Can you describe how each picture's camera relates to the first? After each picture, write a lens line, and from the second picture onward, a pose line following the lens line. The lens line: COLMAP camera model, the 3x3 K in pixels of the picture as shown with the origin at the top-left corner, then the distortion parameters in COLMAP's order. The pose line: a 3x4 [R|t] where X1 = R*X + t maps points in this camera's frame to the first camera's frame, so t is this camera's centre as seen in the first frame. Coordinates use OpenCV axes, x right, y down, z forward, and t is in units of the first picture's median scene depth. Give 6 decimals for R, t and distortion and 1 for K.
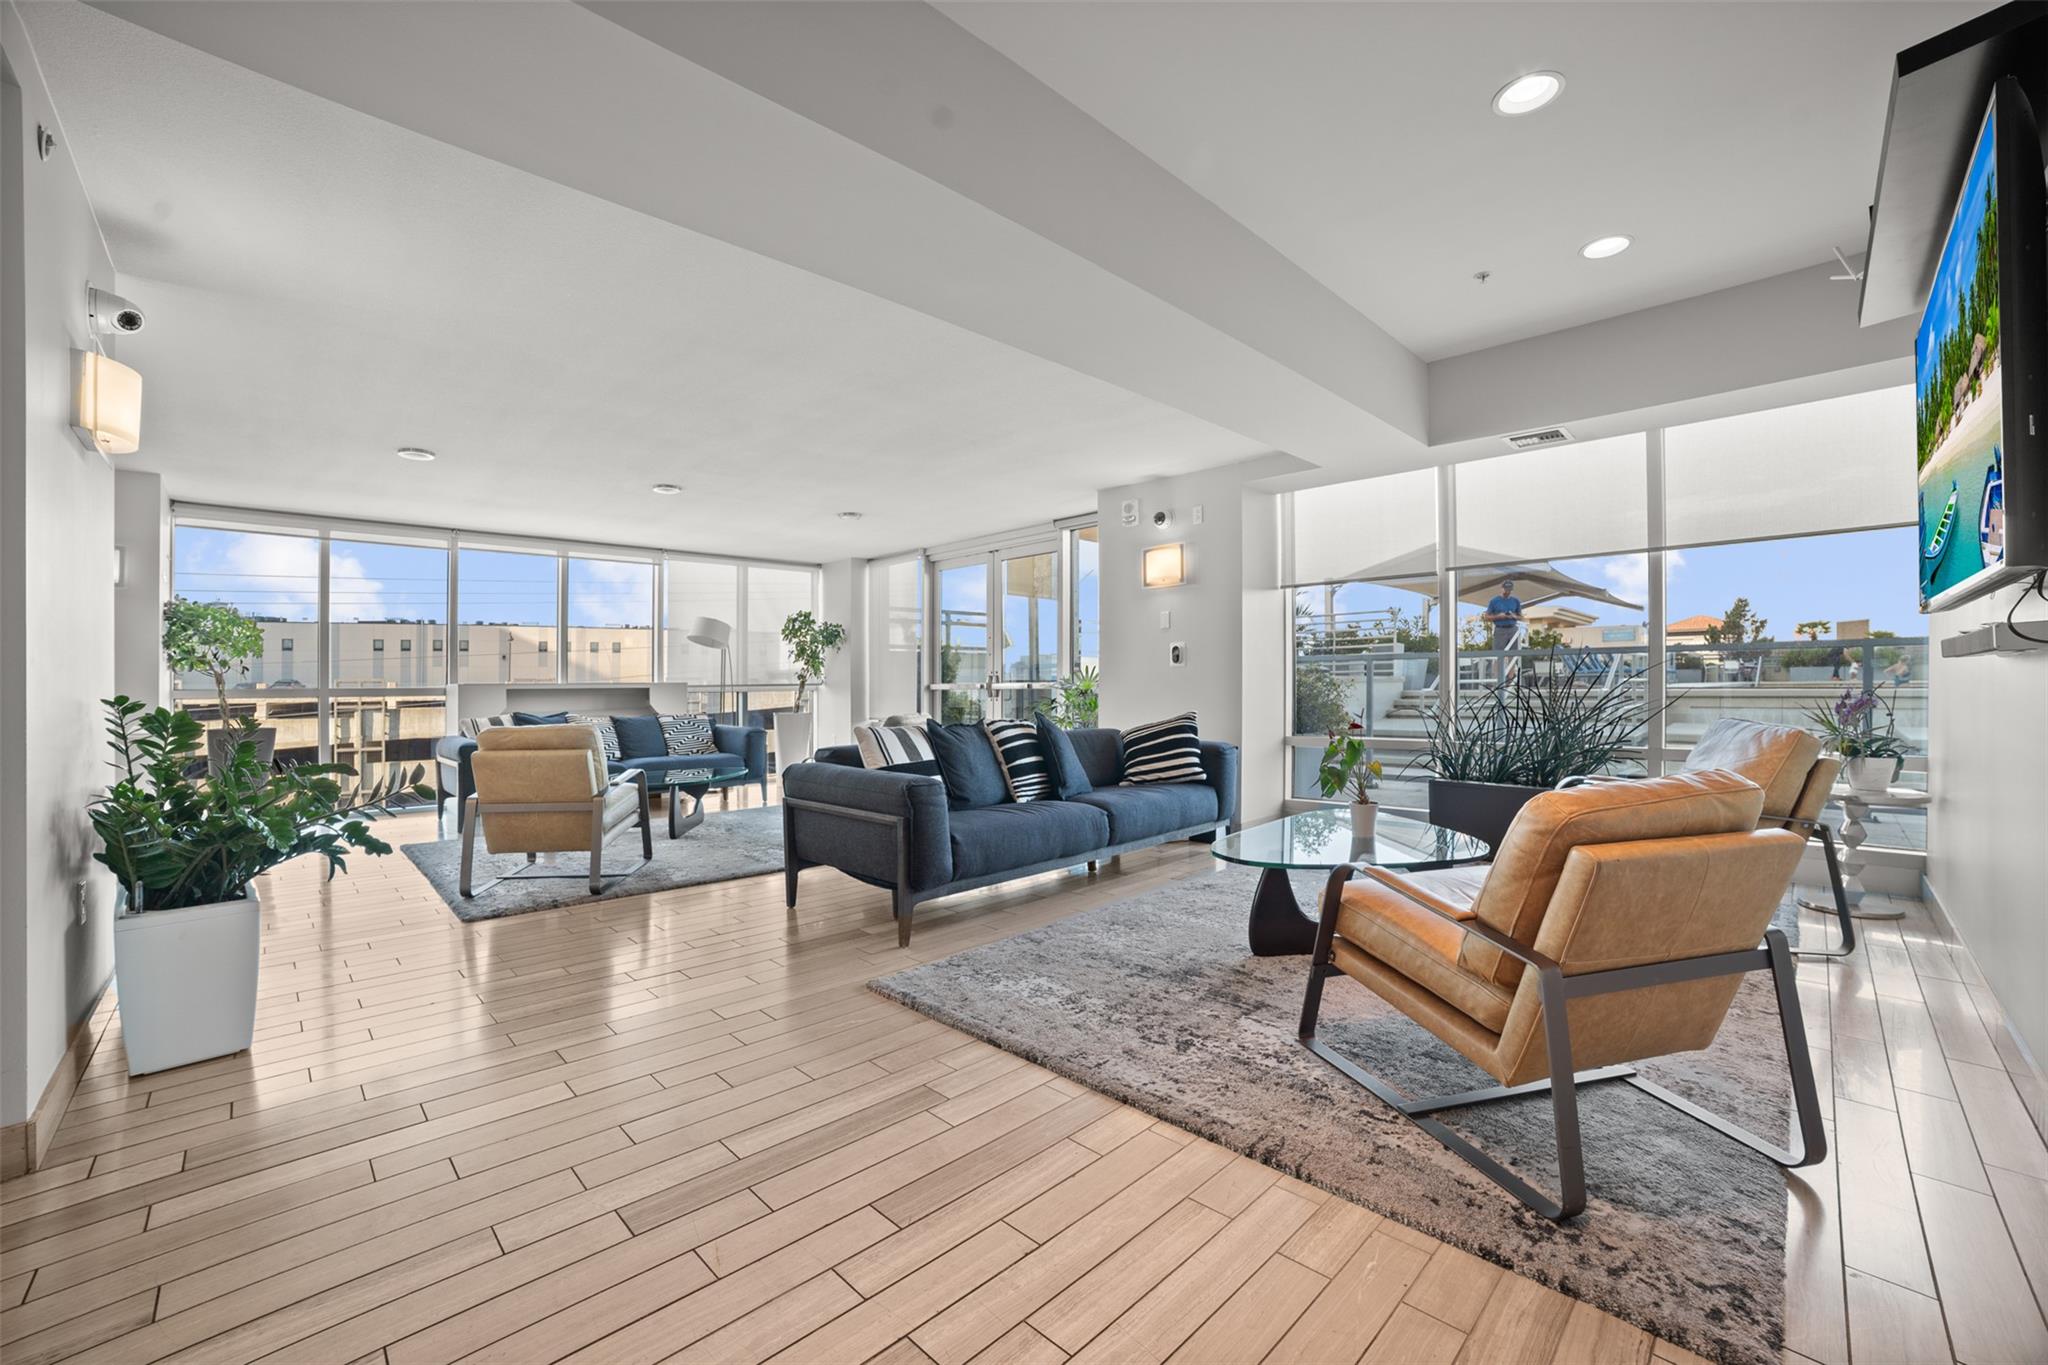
lens RADIAL K [[813.8, 0, 1018.4], [0, 813.8, 671.9], [0, 0, 1]] dist [0.000158, 0.000155]
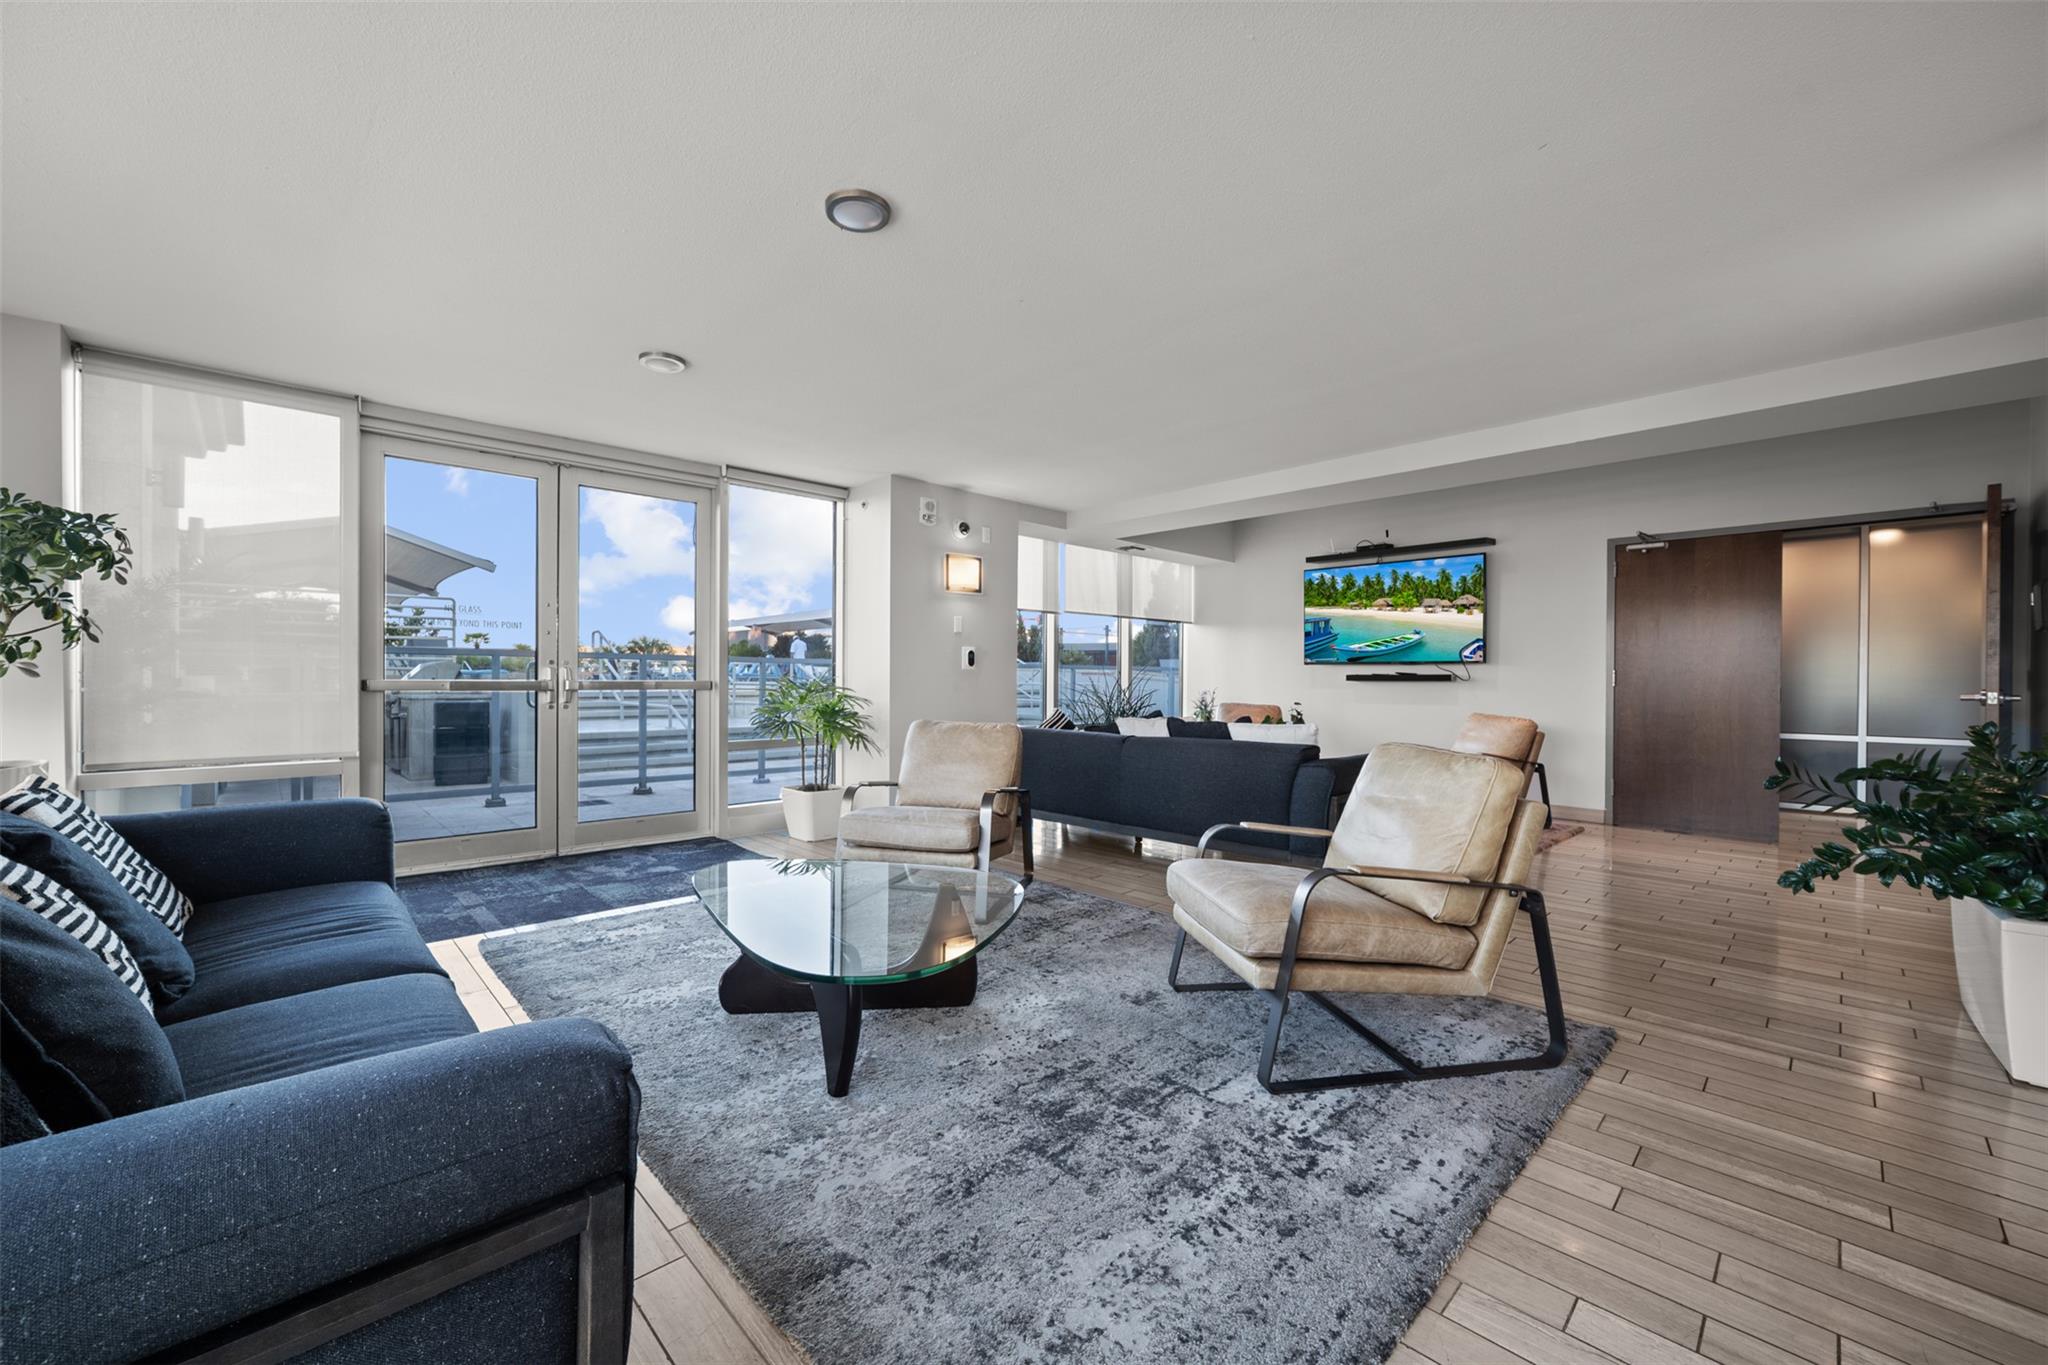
lens RADIAL K [[813.8, 0, 1018.4], [0, 813.8, 671.9], [0, 0, 1]] dist [0.000158, 0.000155]
pose [[0.047886, 0.012133, 0.998779, -0.563862], [-0.009182, 0.999889, -0.011706, -0.004059], [-0.998811, -0.008610, 0.047992, 1.122555]]
